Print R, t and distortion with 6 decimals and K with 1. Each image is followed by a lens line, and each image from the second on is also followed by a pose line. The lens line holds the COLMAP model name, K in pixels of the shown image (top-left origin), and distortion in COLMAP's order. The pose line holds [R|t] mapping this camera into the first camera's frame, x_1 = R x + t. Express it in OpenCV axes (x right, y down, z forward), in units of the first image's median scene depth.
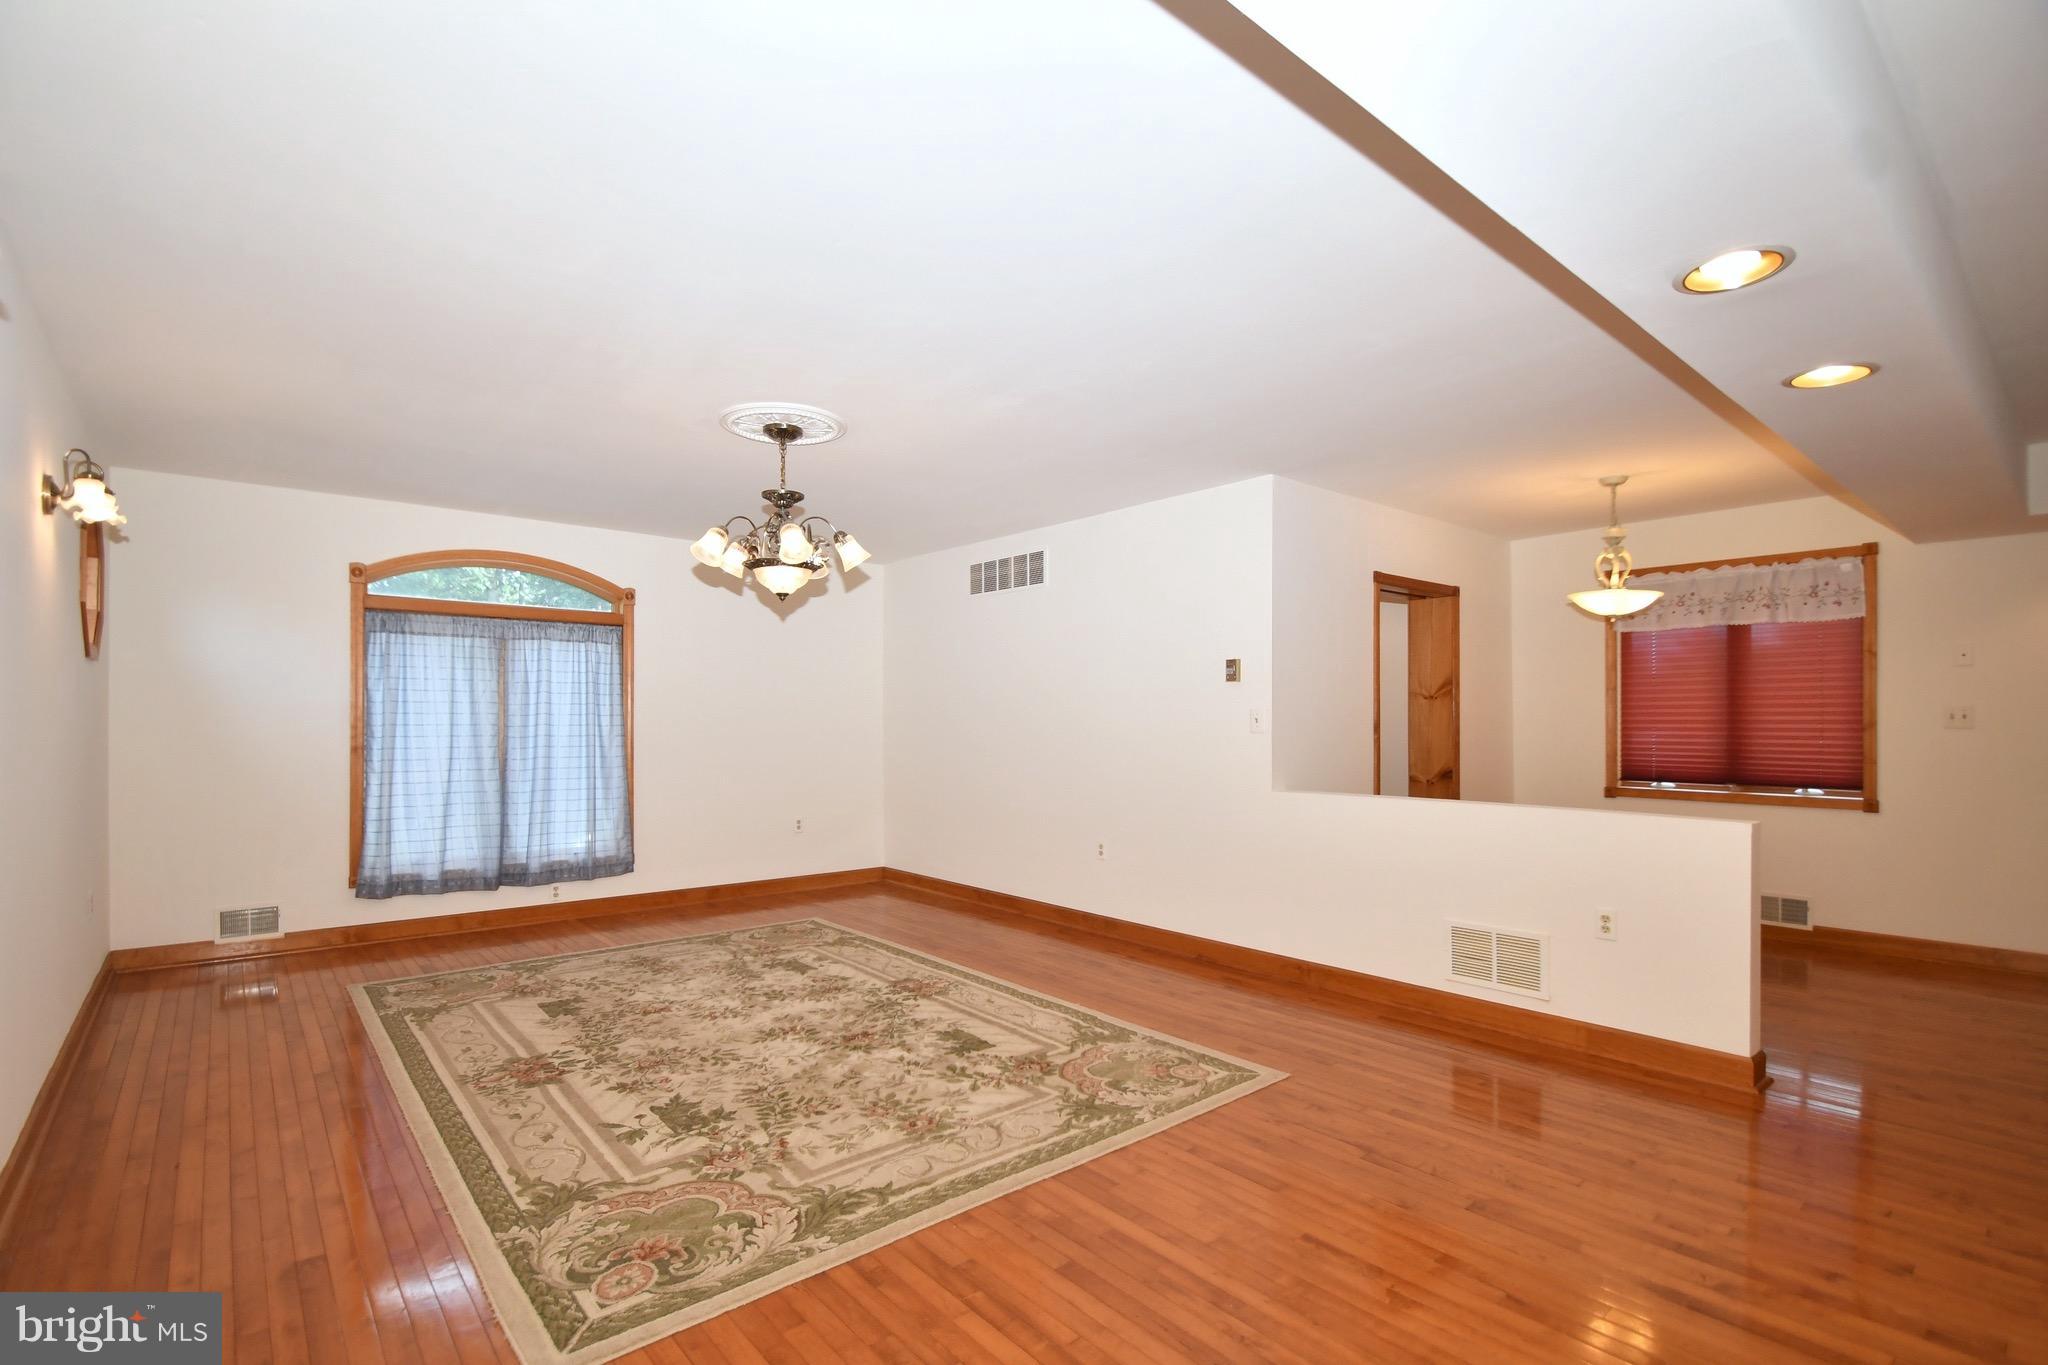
lens RADIAL K [[955.5, 0, 1004.5], [0, 955.5, 720.7], [0, 0, 1]] dist [-0.004398, -0.000748]
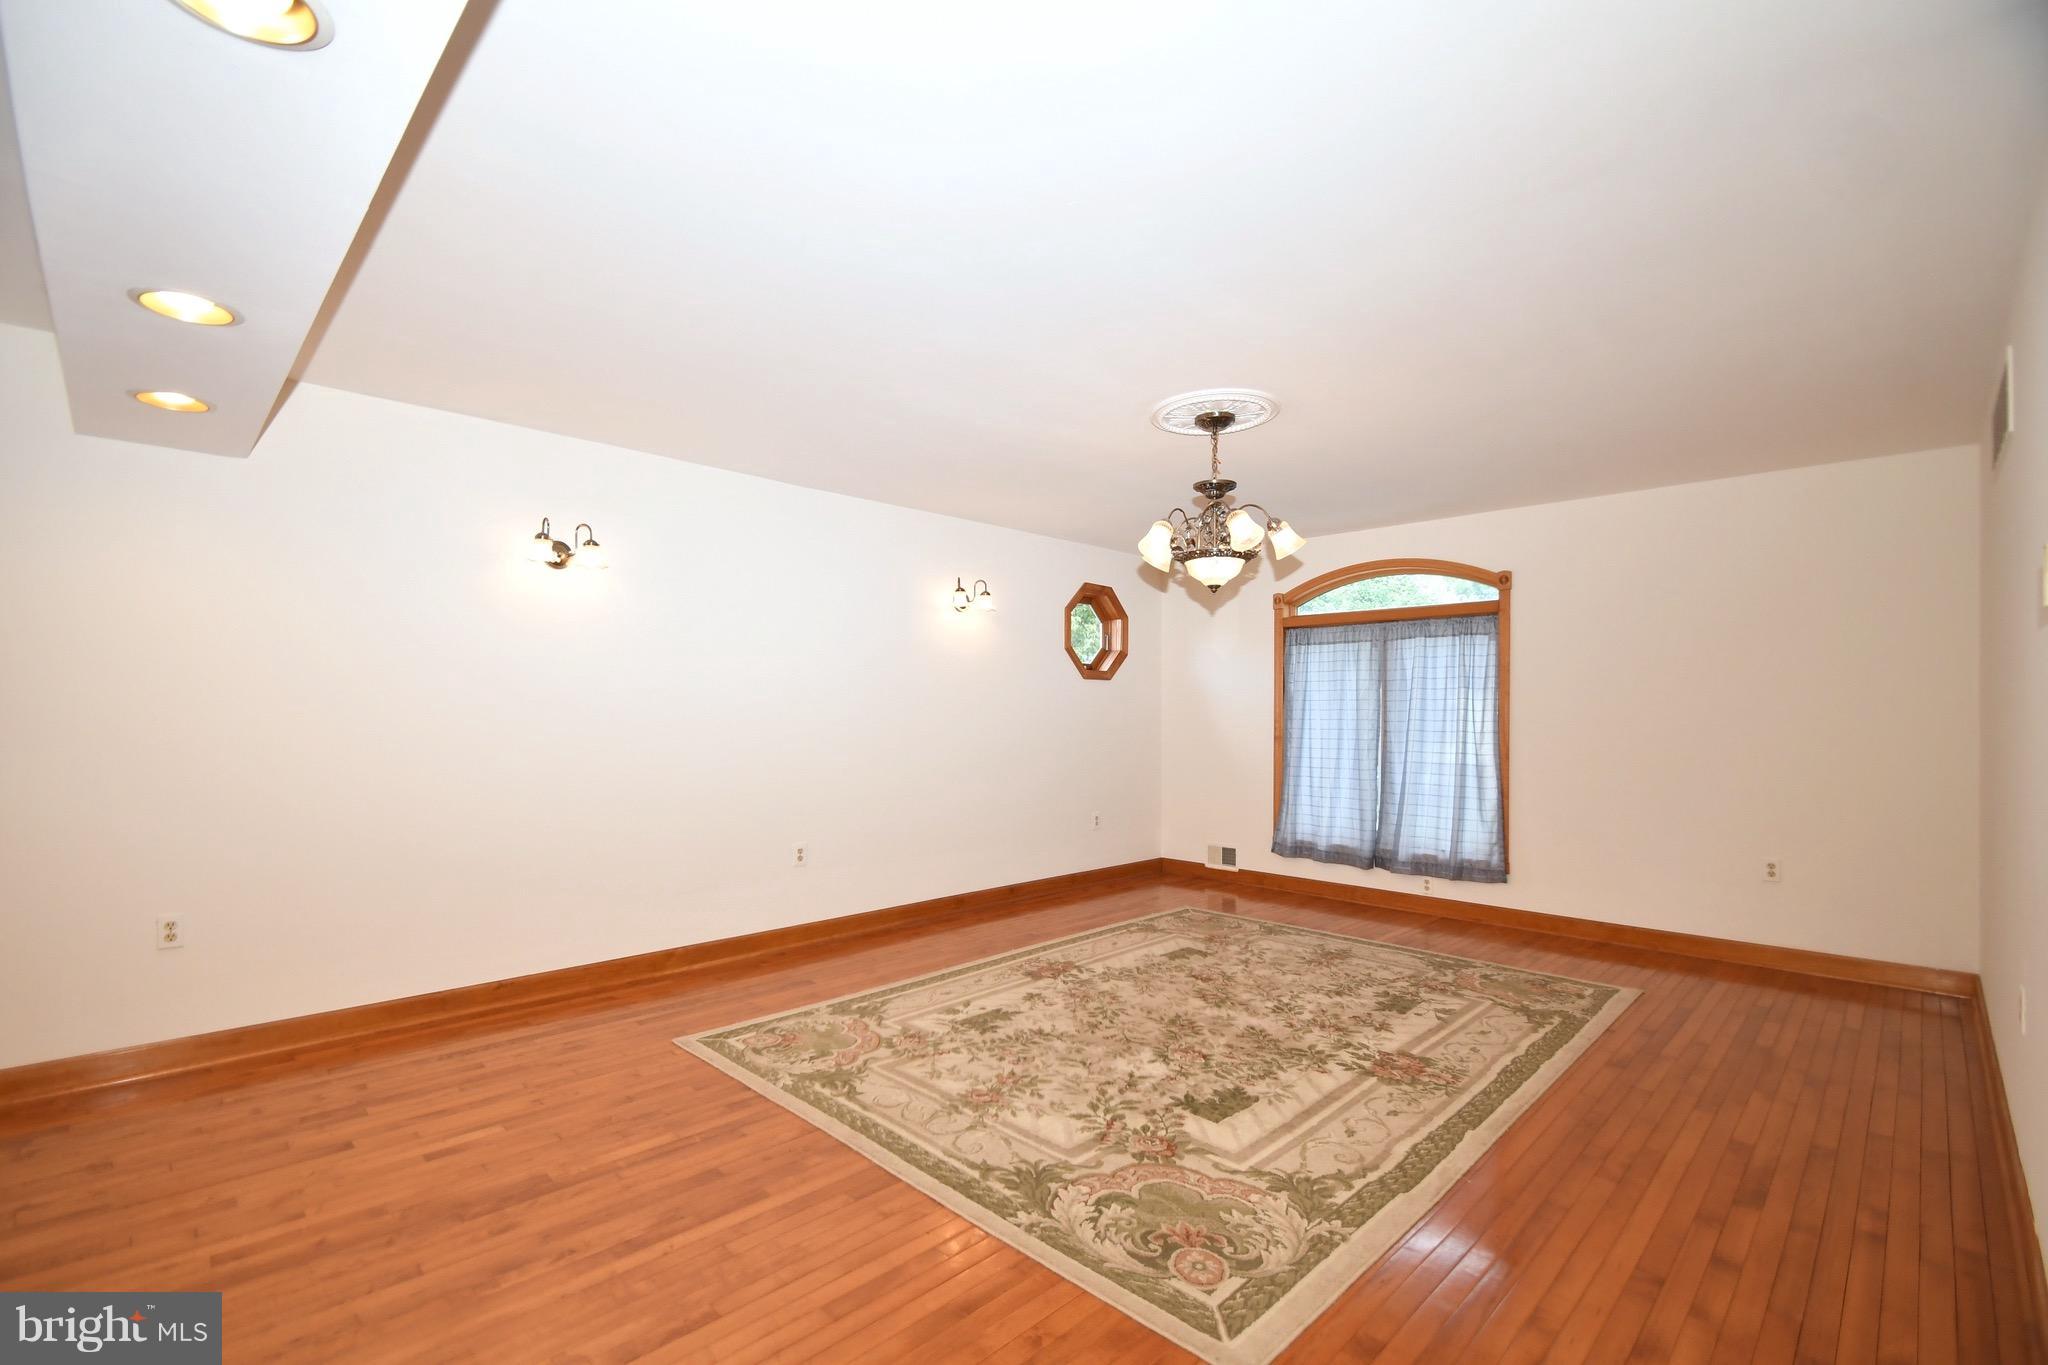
lens RADIAL K [[917.6, 0, 1019.4], [0, 917.6, 719.8], [0, 0, 1]] dist [-0.005069, -0.002261]
pose [[0.078035, 0.006651, -0.996928, 0.688714], [-0.008283, 0.999948, 0.006023, 0.001345], [0.996916, 0.007788, 0.078086, 0.723114]]
